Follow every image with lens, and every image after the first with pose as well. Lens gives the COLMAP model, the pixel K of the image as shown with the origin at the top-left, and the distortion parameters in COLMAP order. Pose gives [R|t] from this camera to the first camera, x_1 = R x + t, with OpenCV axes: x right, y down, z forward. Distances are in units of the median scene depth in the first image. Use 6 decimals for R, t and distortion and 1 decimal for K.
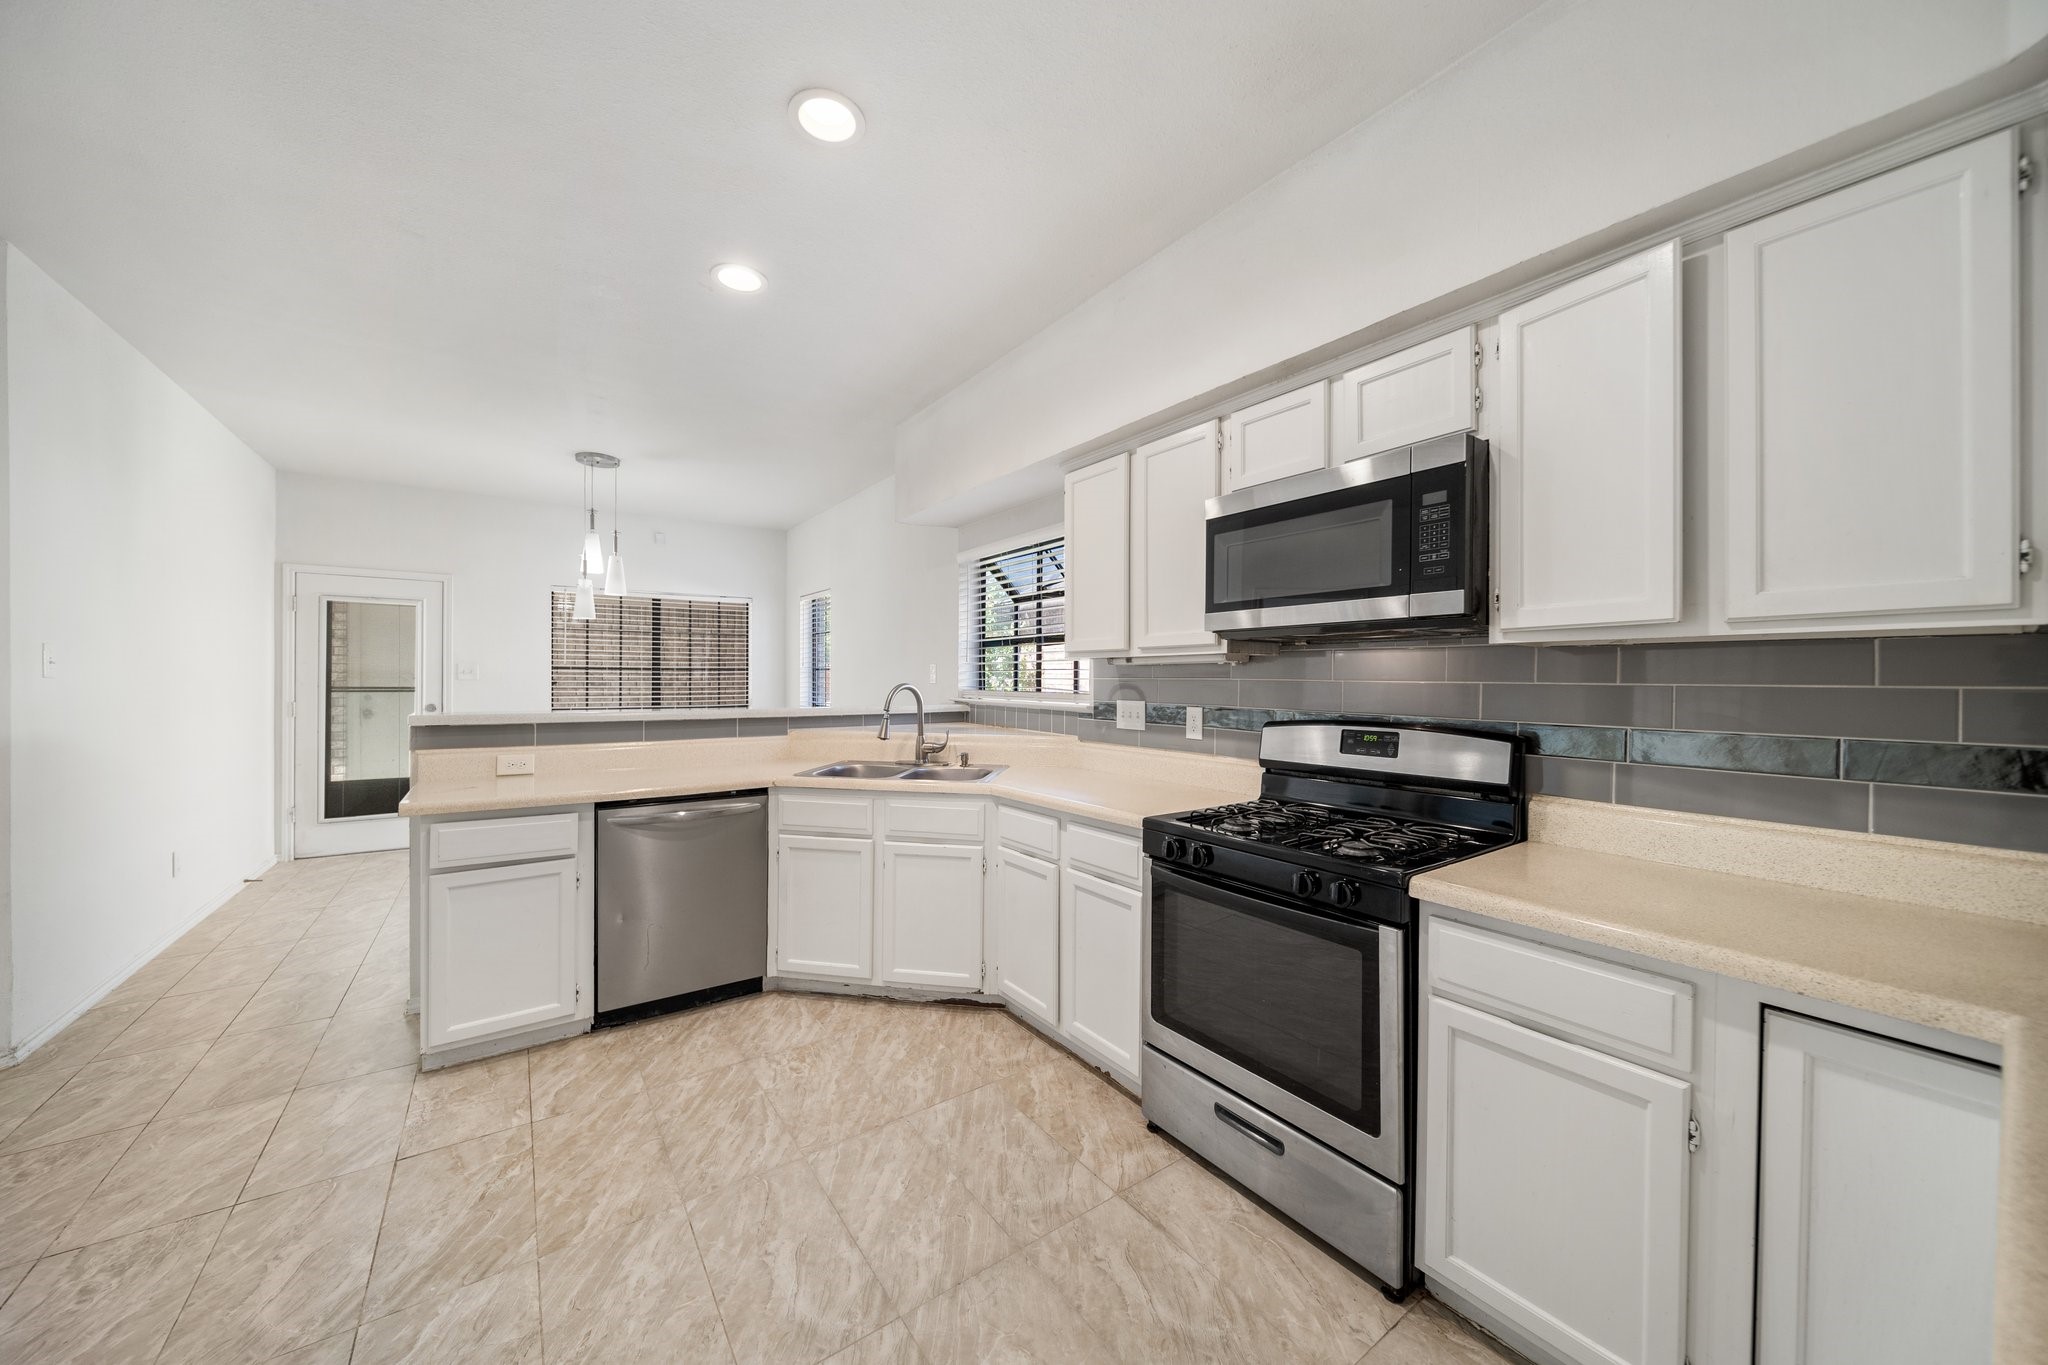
lens RADIAL K [[718.1, 0, 1021.0], [0, 718.1, 681.8], [0, 0, 1]] dist [-0.002106, -0.000317]
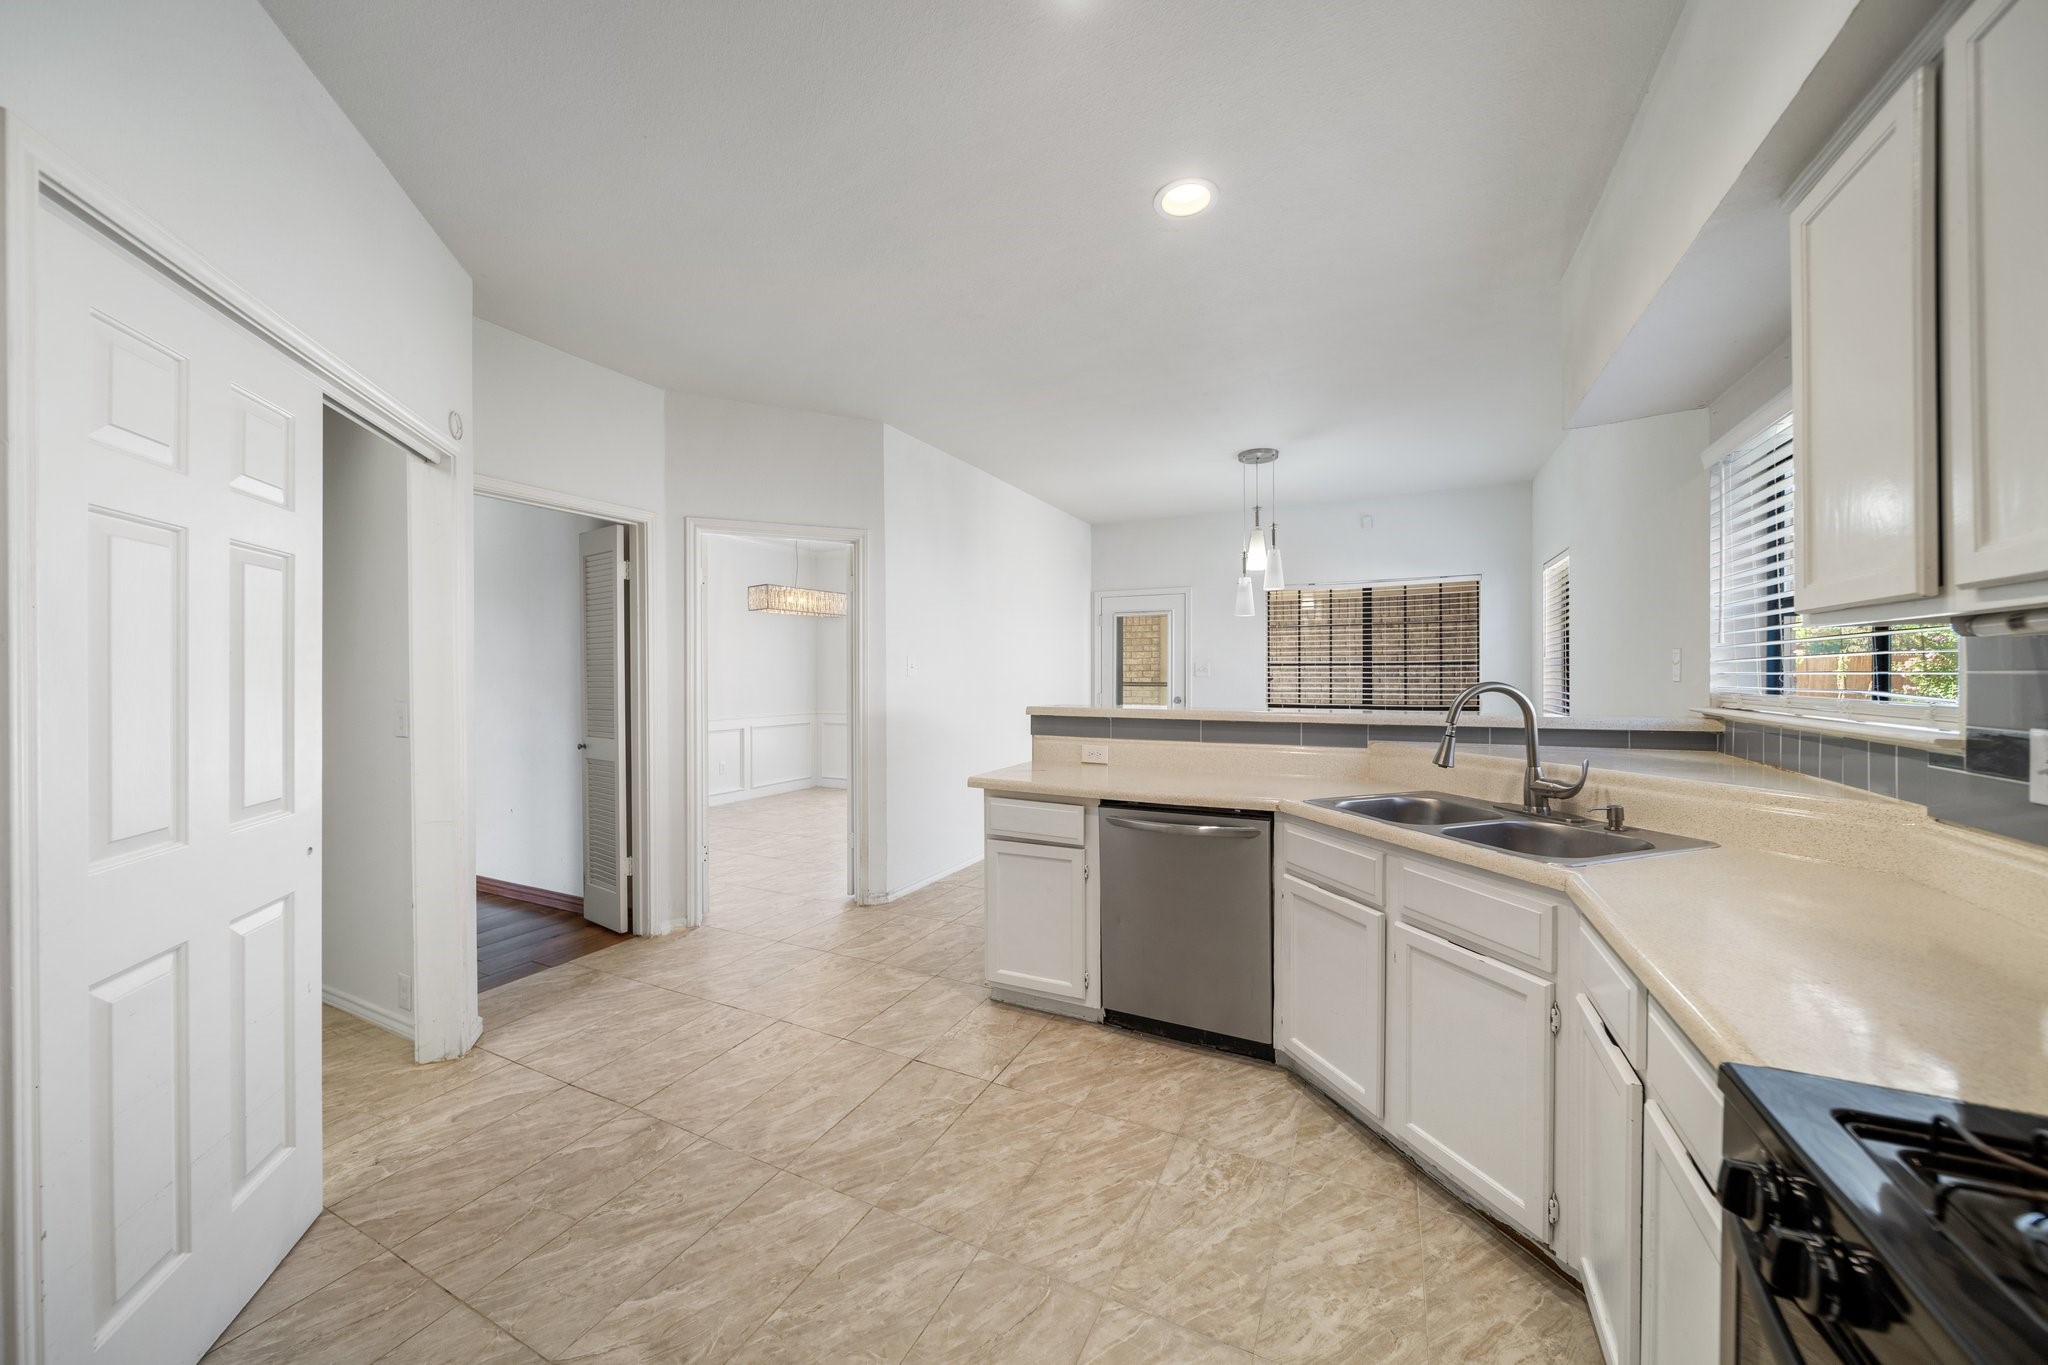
lens RADIAL K [[728.3, 0, 1024.6], [0, 728.3, 677.3], [0, 0, 1]] dist [-0.001916, -0.000227]
pose [[0.476173, -0.001670, -0.879350, 0.248991], [0.001924, 0.999998, -0.000857, -0.001824], [0.879350, -0.001284, 0.476175, 0.402831]]
